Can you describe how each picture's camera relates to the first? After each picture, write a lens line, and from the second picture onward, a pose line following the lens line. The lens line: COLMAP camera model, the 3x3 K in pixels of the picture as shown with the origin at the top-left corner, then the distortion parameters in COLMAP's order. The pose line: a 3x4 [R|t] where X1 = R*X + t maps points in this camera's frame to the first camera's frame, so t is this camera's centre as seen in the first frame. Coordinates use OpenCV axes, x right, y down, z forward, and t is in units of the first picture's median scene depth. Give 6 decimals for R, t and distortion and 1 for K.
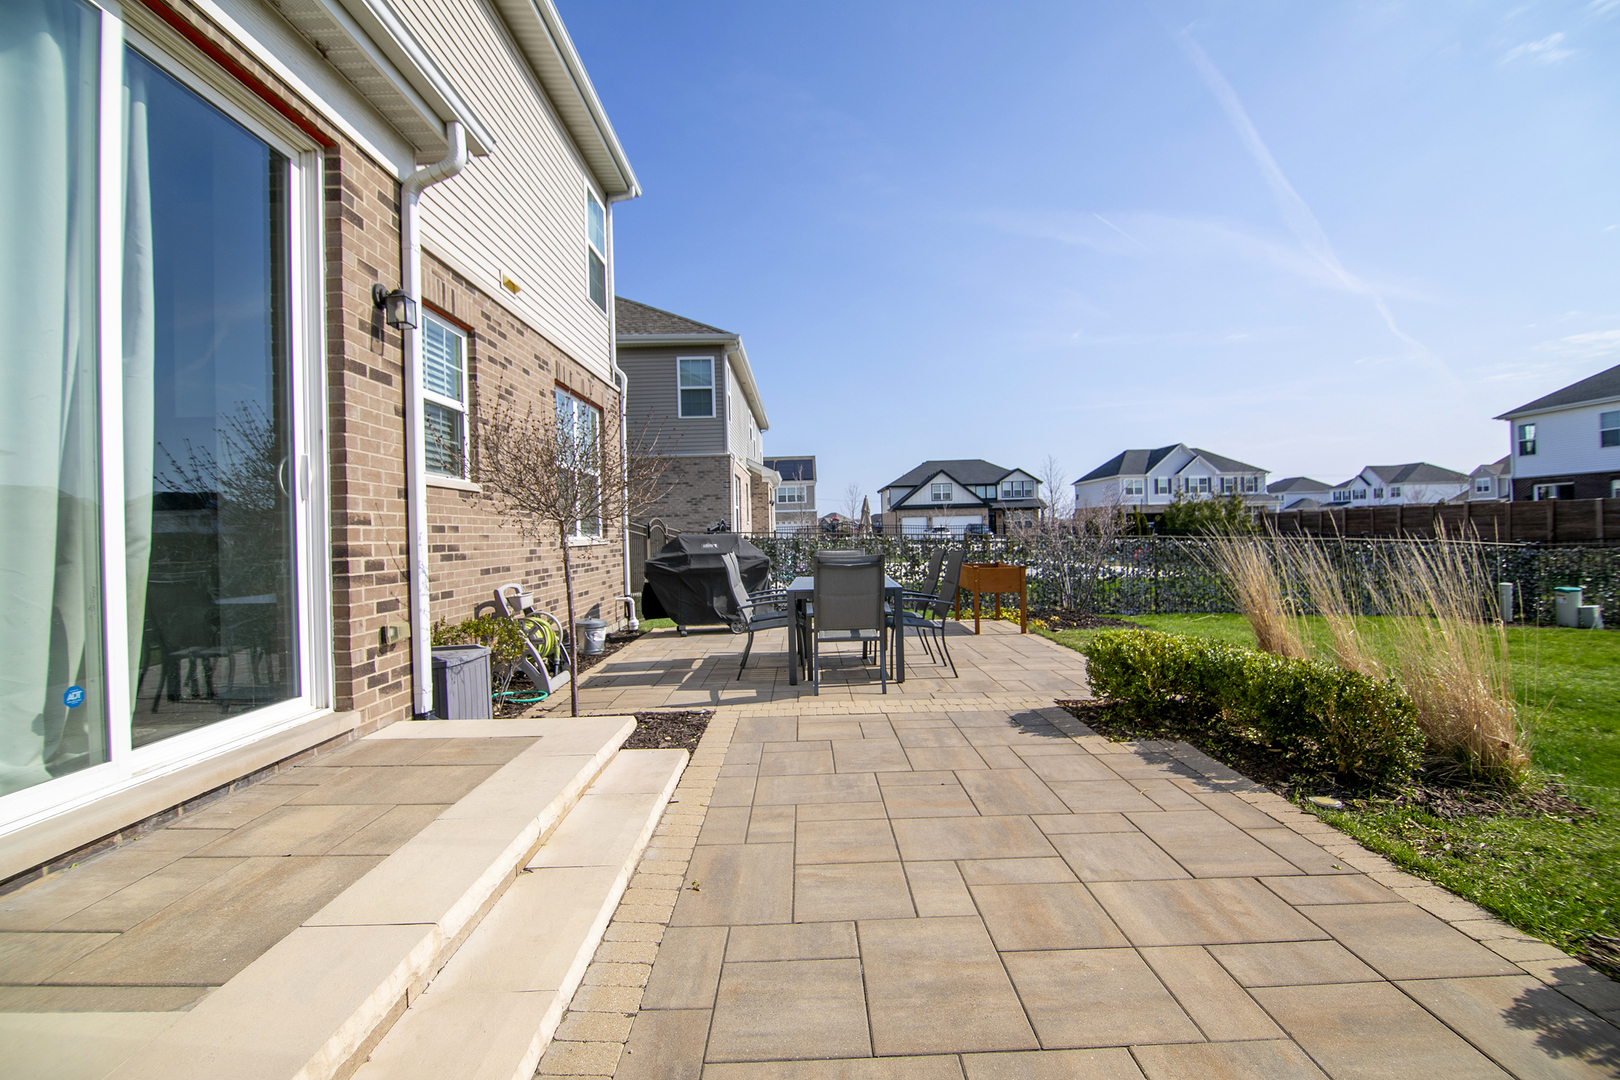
lens RADIAL K [[721.5, 0, 813.7], [0, 721.5, 532.4], [0, 0, 1]] dist [-0.002164, -0.009933]
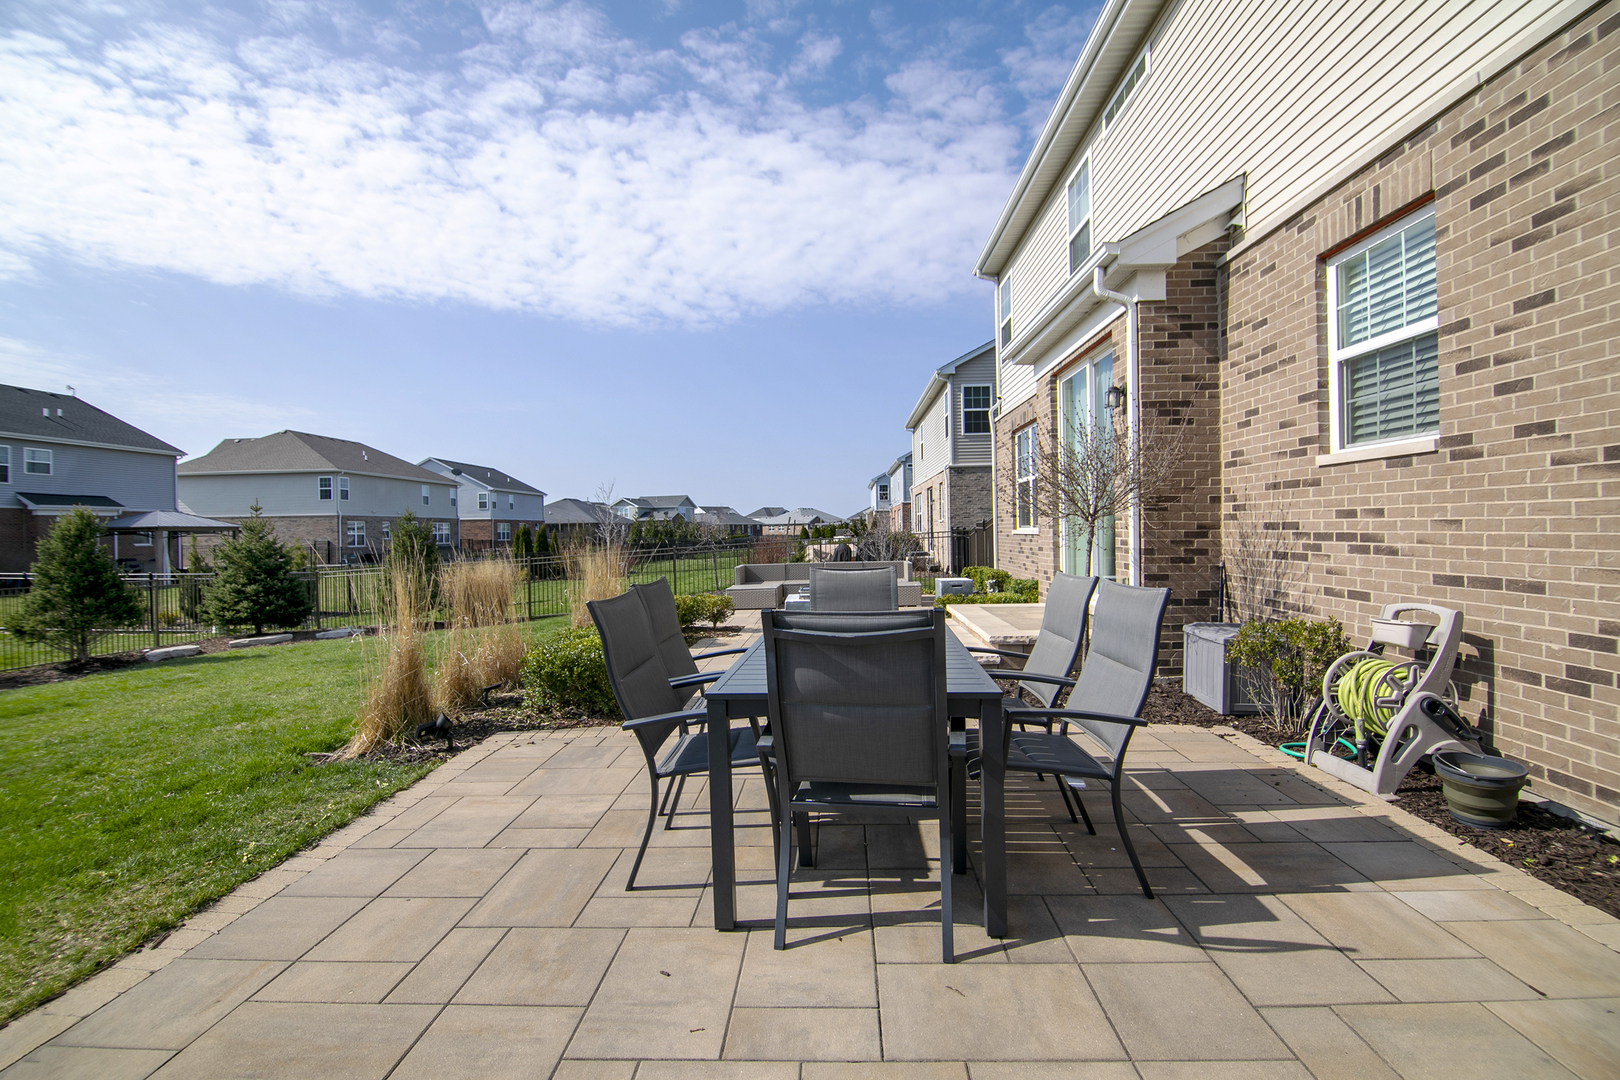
lens RADIAL K [[721.5, 0, 813.7], [0, 721.5, 532.4], [0, 0, 1]] dist [-0.002164, -0.009933]
pose [[-0.997897, 0.040396, 0.050696, 0.049270], [0.040556, 0.999175, 0.002121, -0.009254], [-0.050568, 0.004172, -0.998712, 1.737212]]
